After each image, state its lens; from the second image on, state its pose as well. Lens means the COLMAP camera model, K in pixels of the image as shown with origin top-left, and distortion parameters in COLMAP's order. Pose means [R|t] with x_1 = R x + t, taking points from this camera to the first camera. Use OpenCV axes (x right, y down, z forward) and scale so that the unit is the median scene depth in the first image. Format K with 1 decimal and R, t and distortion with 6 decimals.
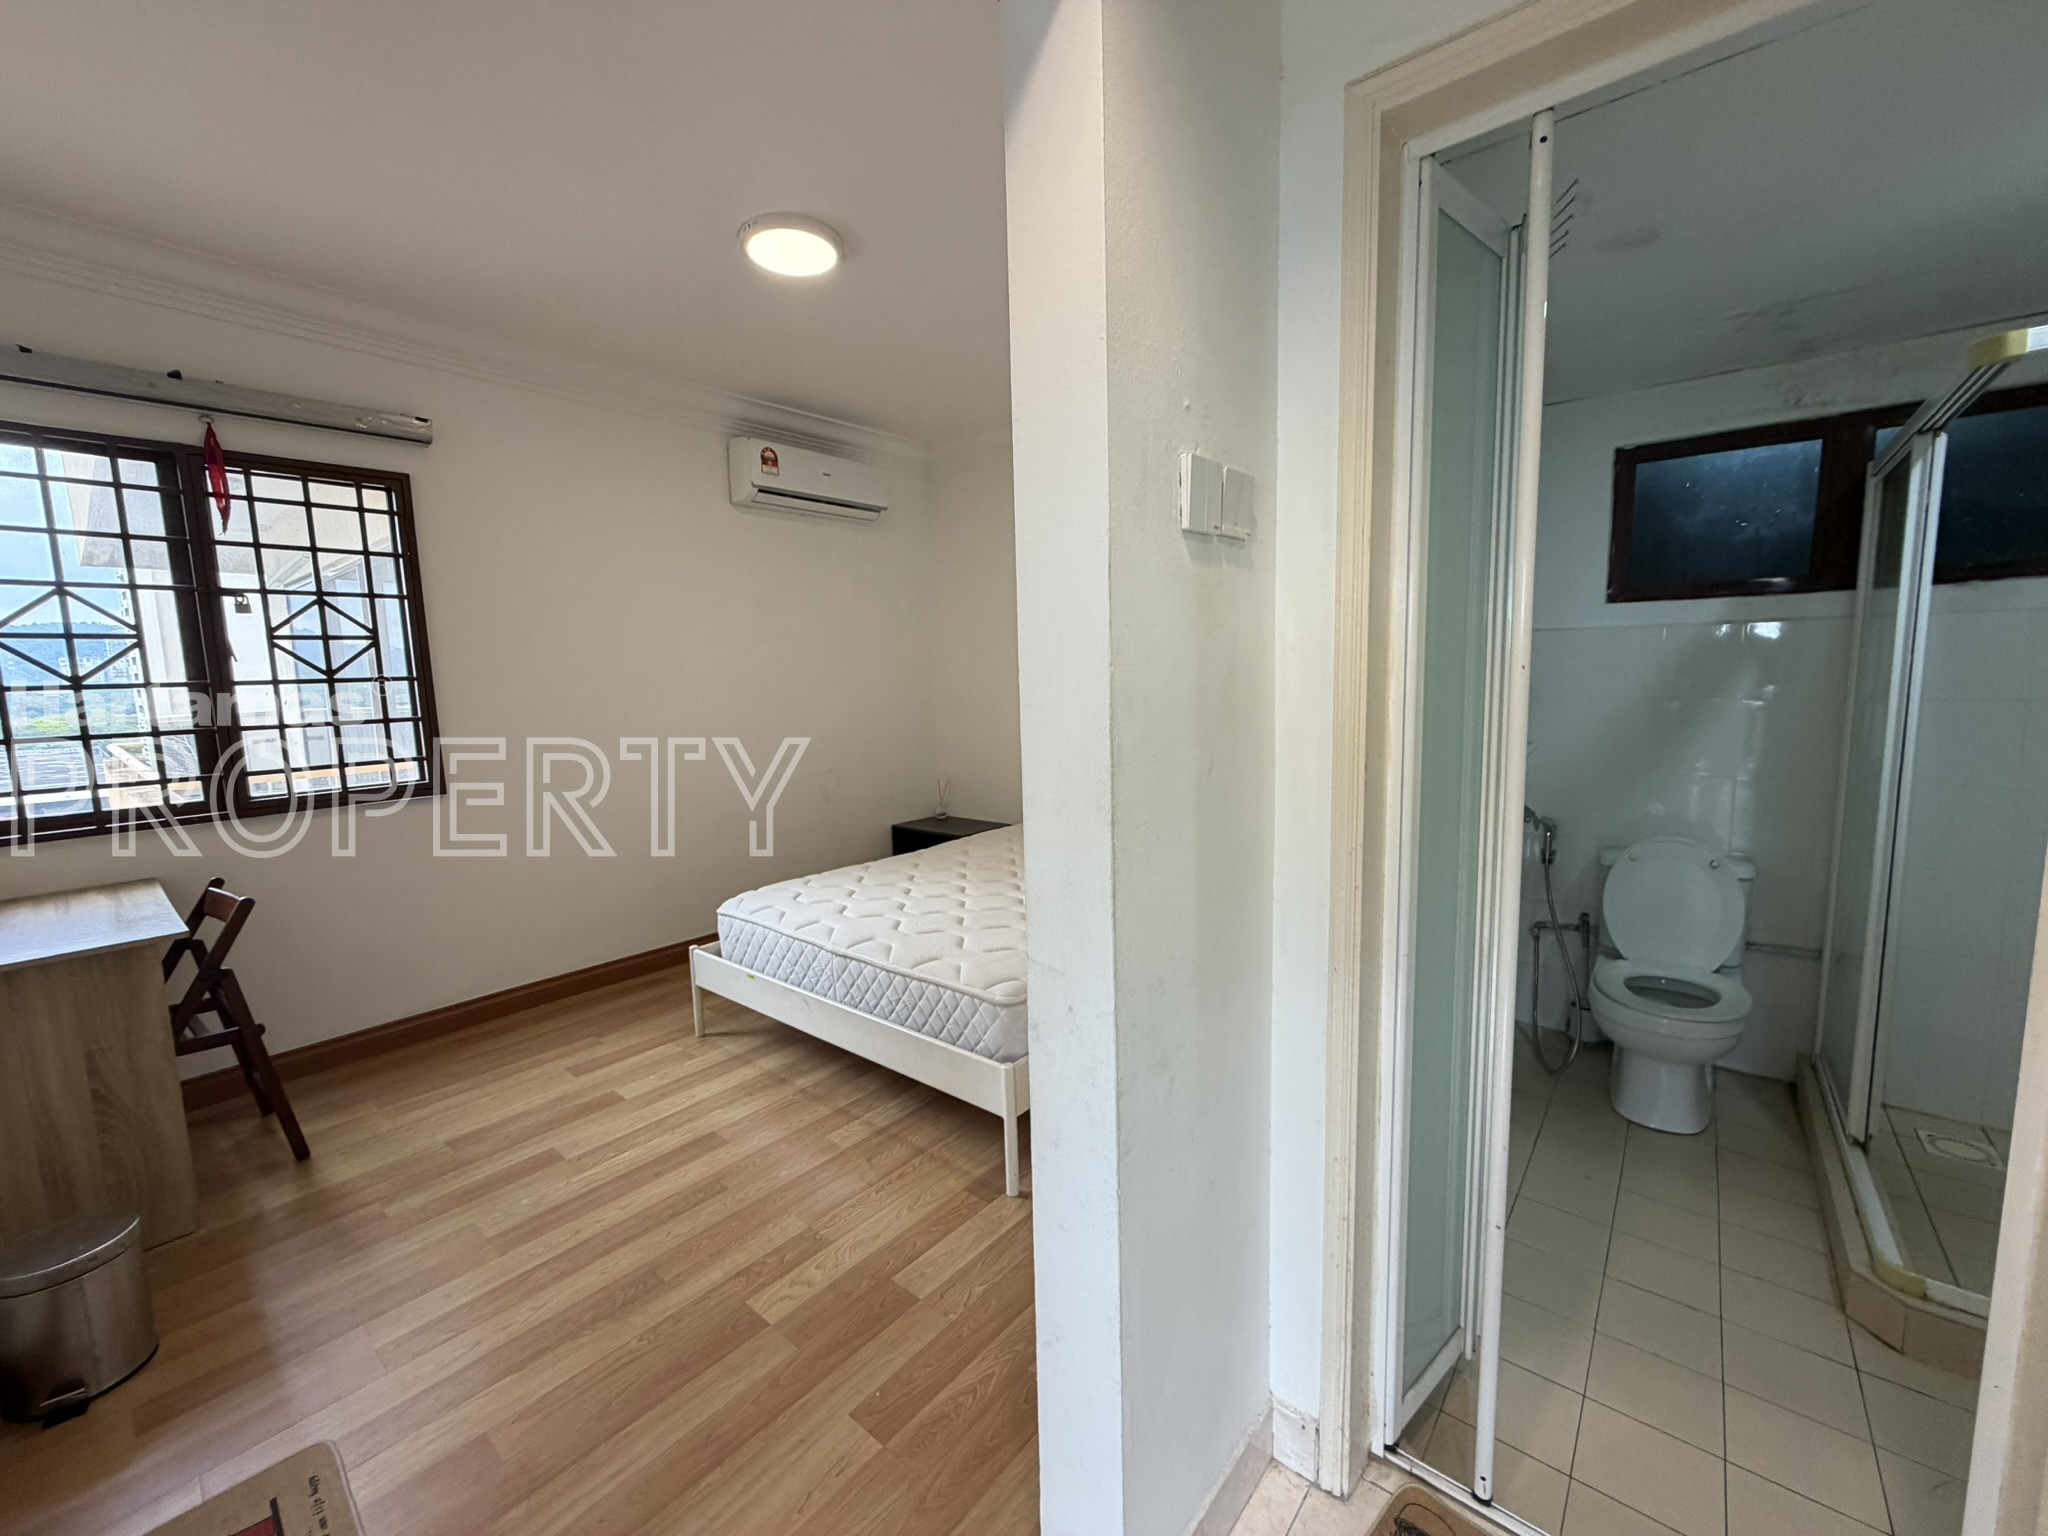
lens RADIAL K [[813.9, 0, 1025.8], [0, 813.9, 768.6], [0, 0, 1]] dist [0.001734, -0.000200]
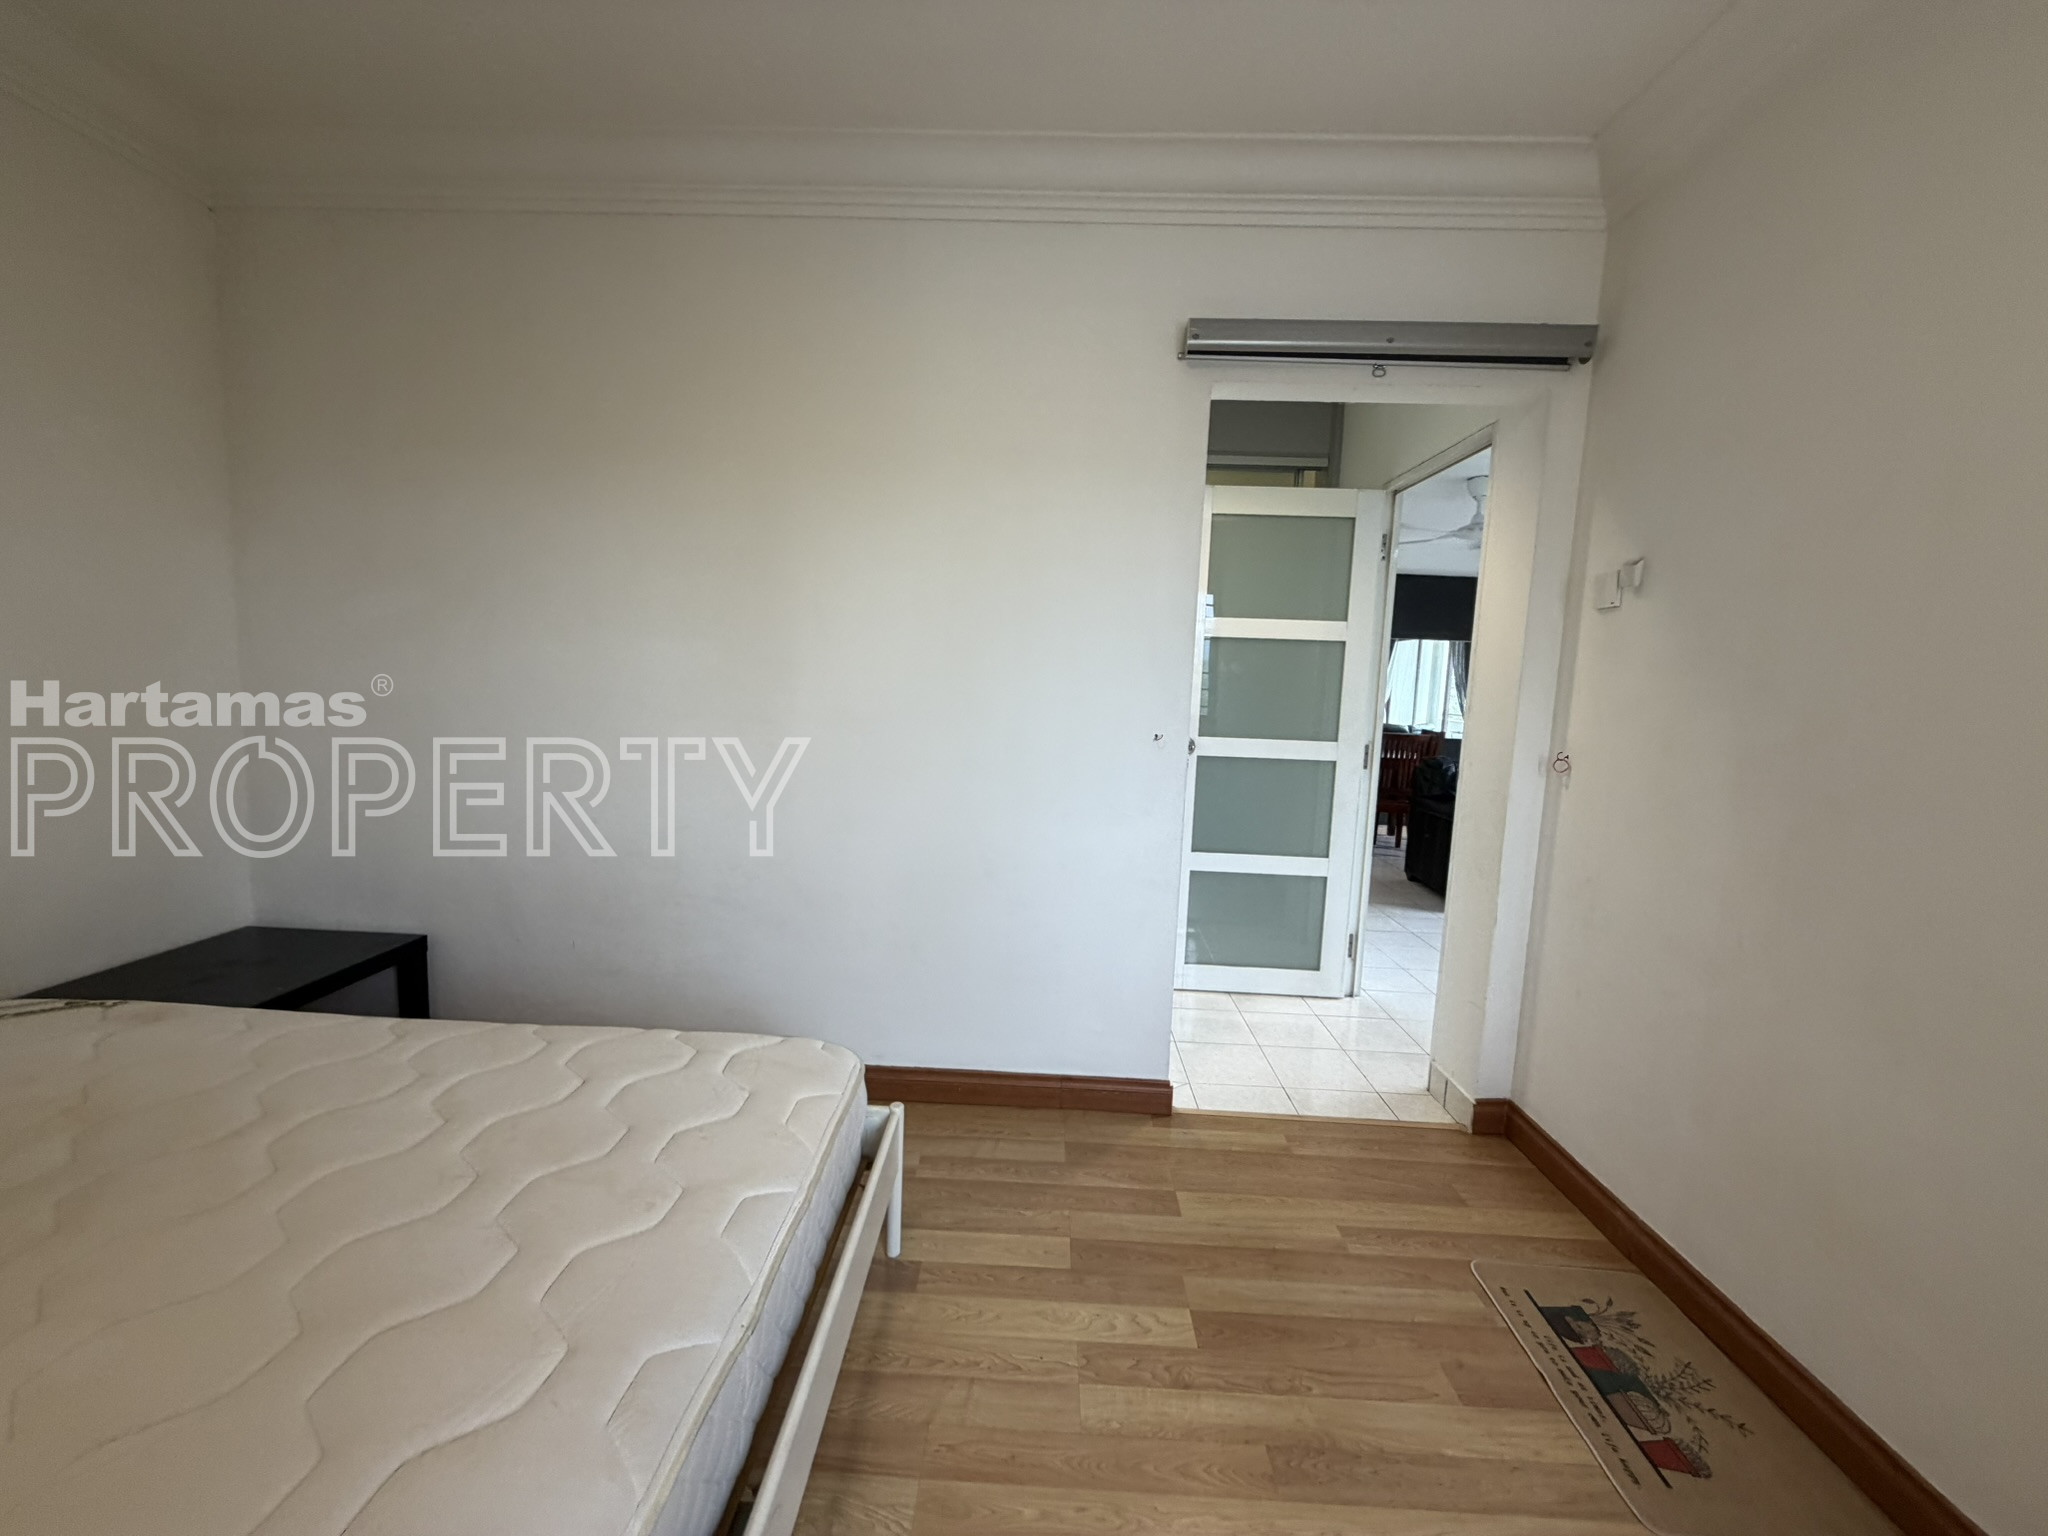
lens RADIAL K [[813.9, 0, 1023.6], [0, 813.9, 756.2], [0, 0, 1]] dist [0.001734, -0.000200]
pose [[-0.611988, -0.073268, 0.787466, -0.647634], [0.074169, 0.985994, 0.149381, -0.101110], [-0.787381, 0.149825, -0.597983, 1.161542]]
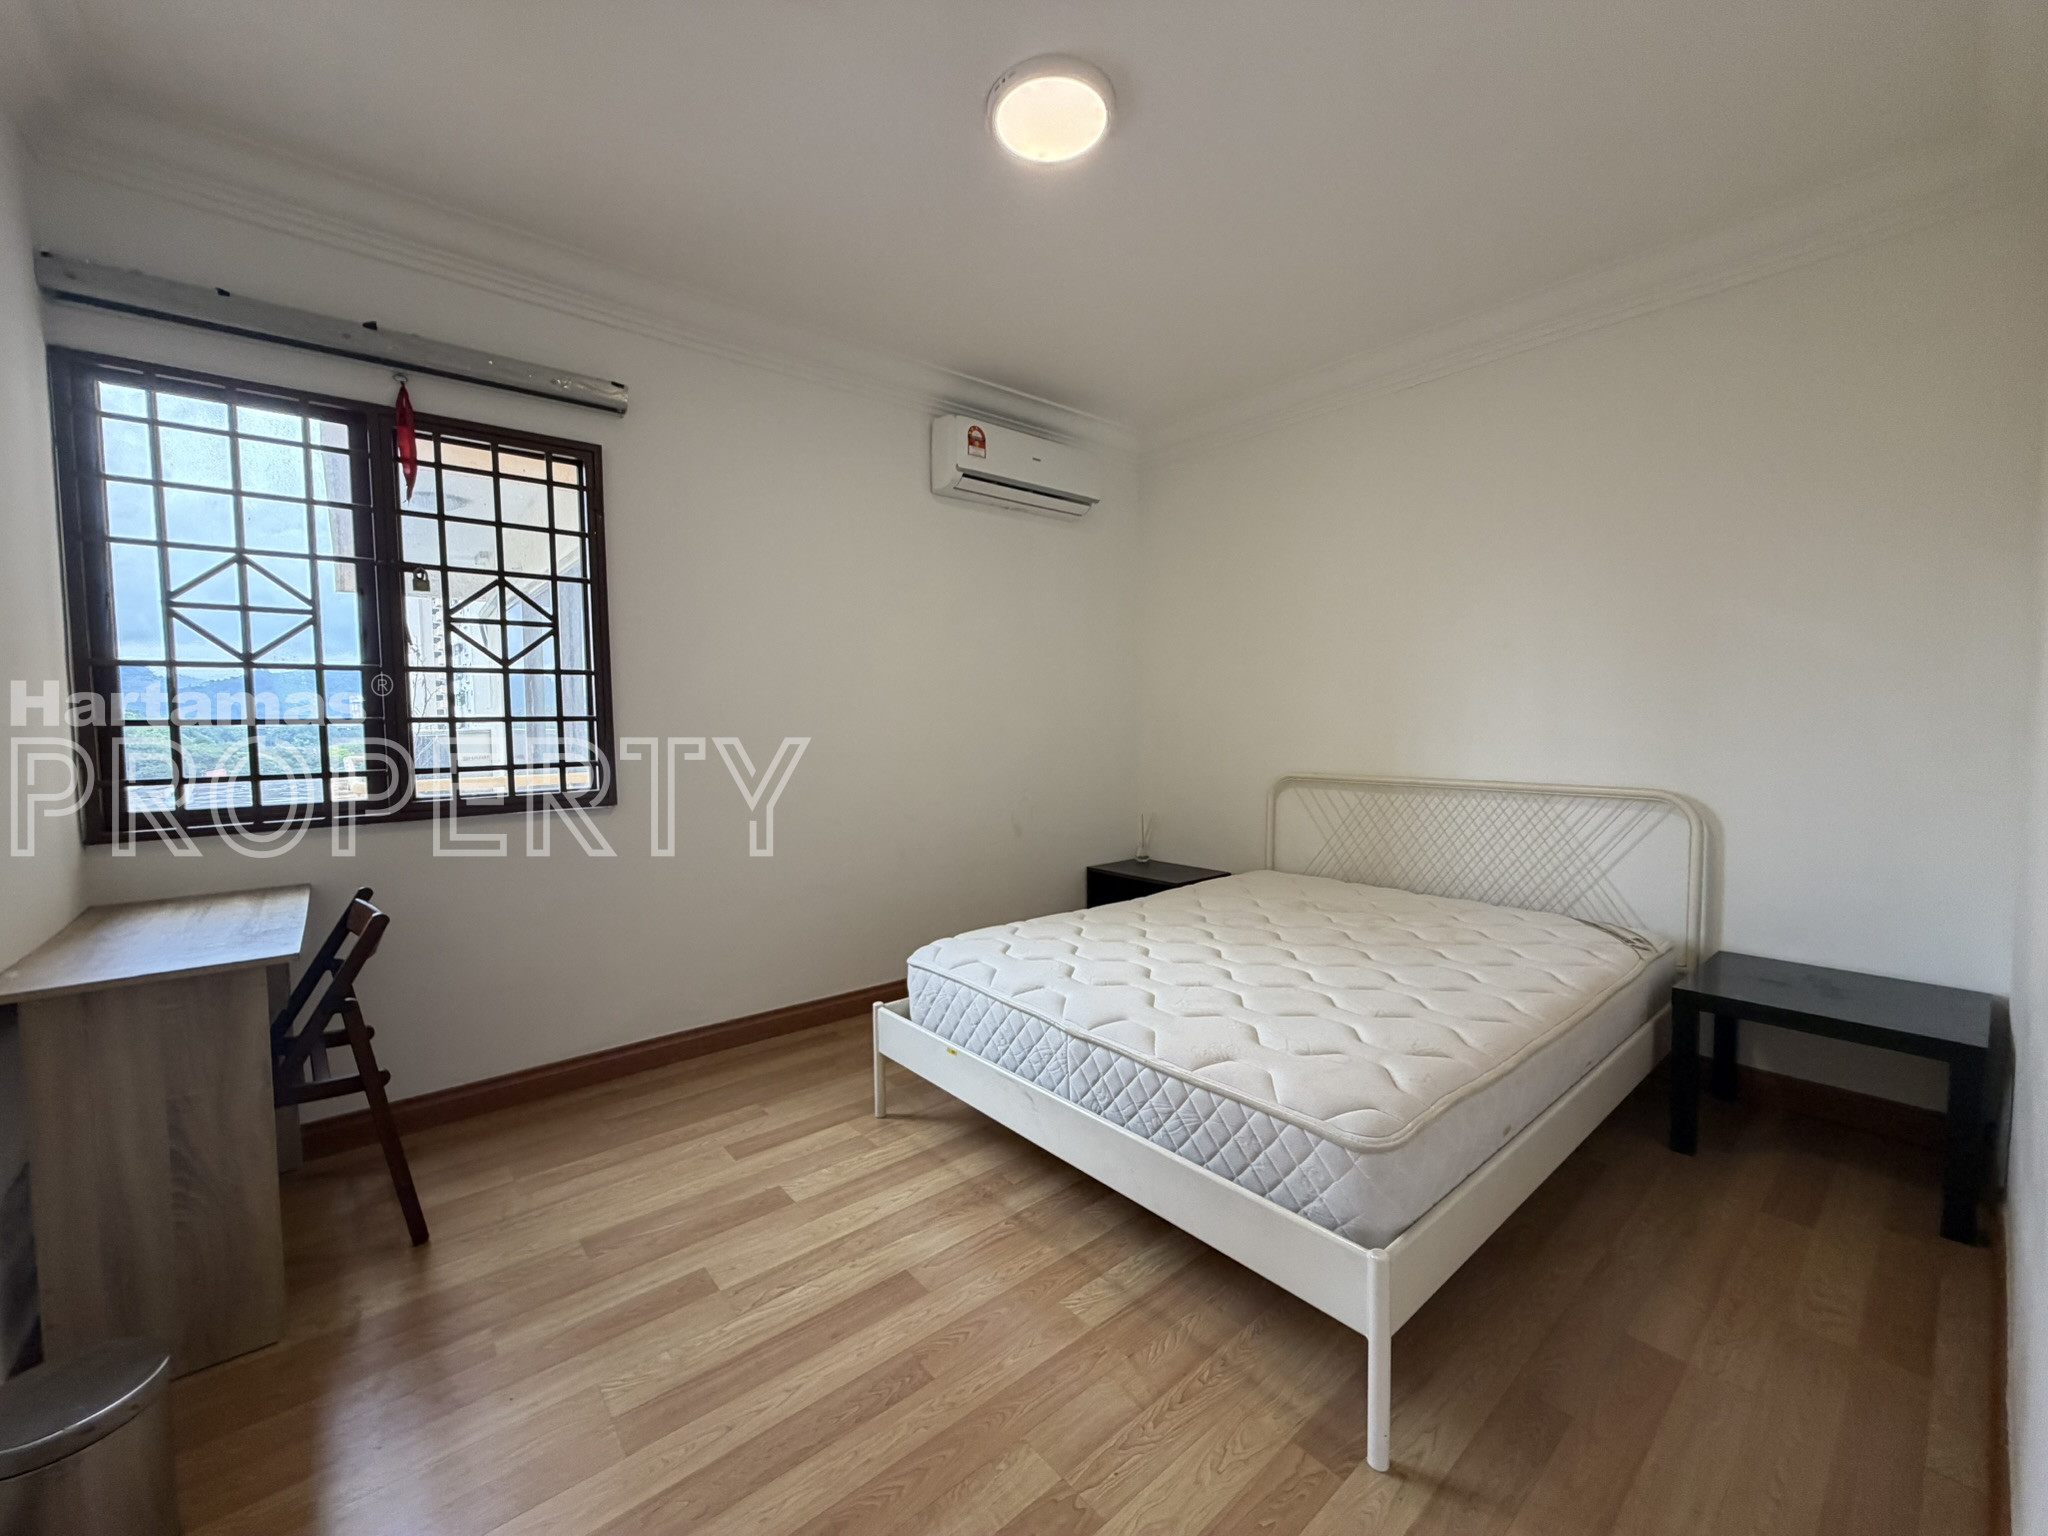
lens RADIAL K [[813.9, 0, 1026.7], [0, 813.9, 768.2], [0, 0, 1]] dist [0.001734, -0.000200]
pose [[0.984758, 0.026081, -0.171965, -0.163338], [-0.036118, 0.997805, -0.055498, 0.031201], [0.170140, 0.060863, 0.983539, 0.270654]]
